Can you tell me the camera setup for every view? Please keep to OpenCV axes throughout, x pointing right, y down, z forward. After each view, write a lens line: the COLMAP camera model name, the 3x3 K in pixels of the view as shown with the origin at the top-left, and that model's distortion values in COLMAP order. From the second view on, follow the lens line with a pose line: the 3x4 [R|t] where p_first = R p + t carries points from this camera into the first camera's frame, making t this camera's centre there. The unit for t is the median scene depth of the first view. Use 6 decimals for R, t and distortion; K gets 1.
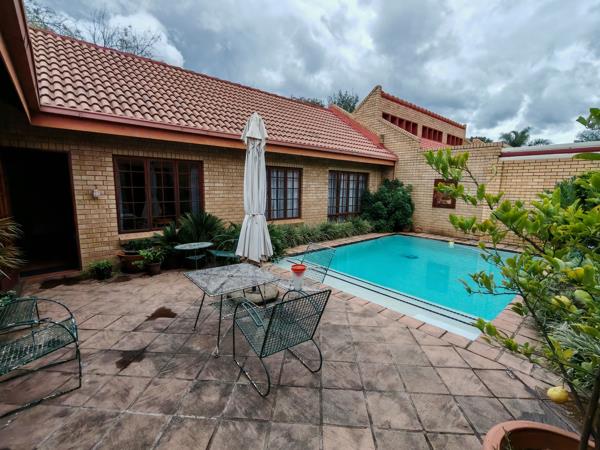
lens RADIAL K [[275.1, 0, 298.6], [0, 275.1, 226.2], [0, 0, 1]] dist [0.000993, 0.000246]
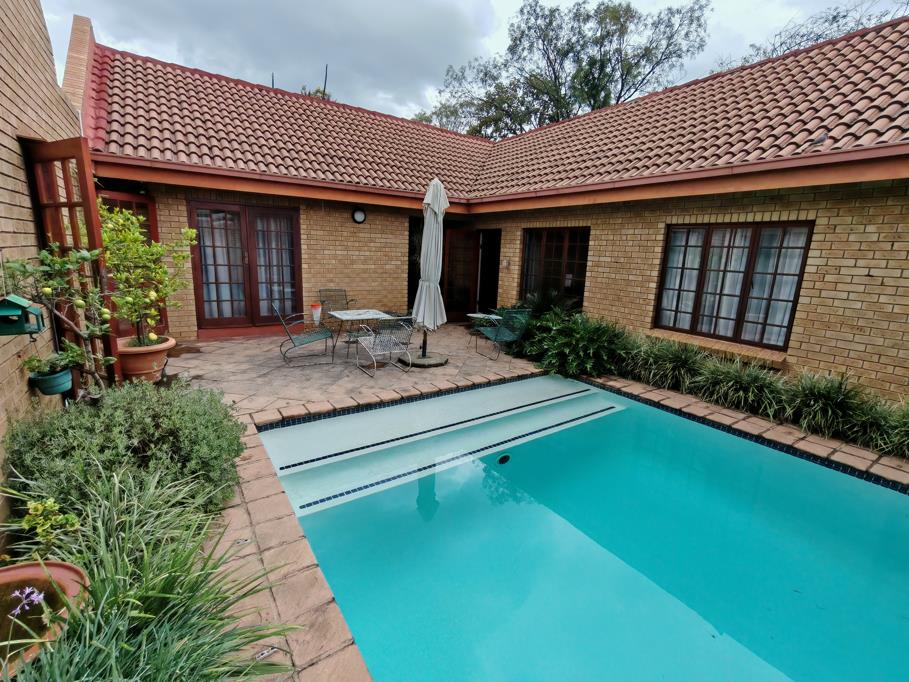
lens RADIAL K [[416.7, 0, 454.4], [0, 416.7, 339.4], [0, 0, 1]] dist [0.000993, 0.000246]
pose [[-0.135413, 0.188362, -0.972719, 0.841859], [-0.182438, 0.960235, 0.211342, -0.112205], [0.973848, 0.206080, -0.095664, 0.796899]]
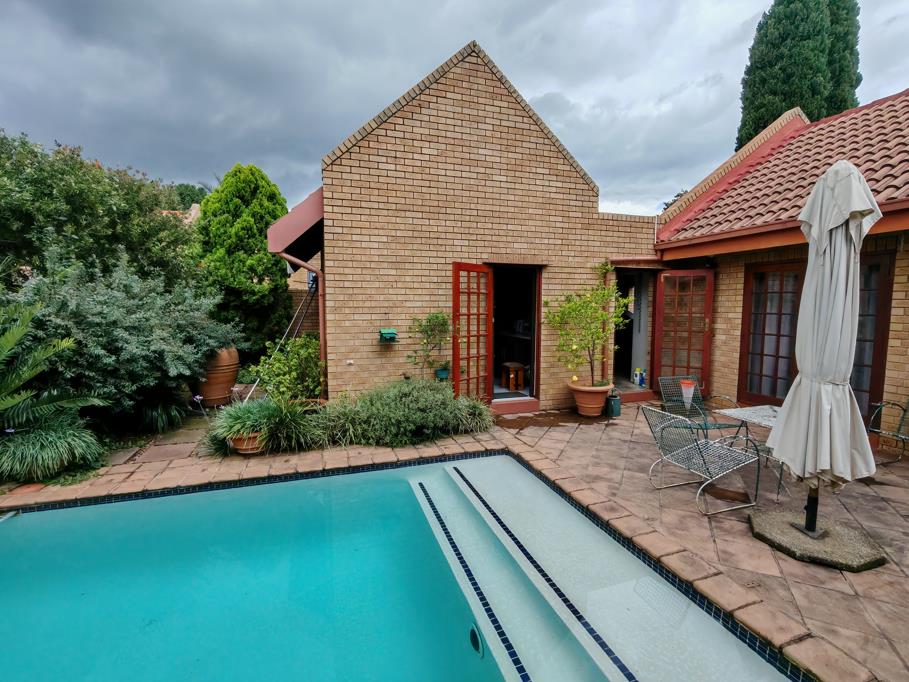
lens RADIAL K [[416.7, 0, 450.7], [0, 416.7, 342.8], [0, 0, 1]] dist [0.000993, 0.000246]
pose [[-0.918473, -0.056278, 0.391458, 0.096996], [0.040120, 0.971458, 0.233795, -0.184357], [-0.393442, 0.230440, -0.890000, 1.171322]]
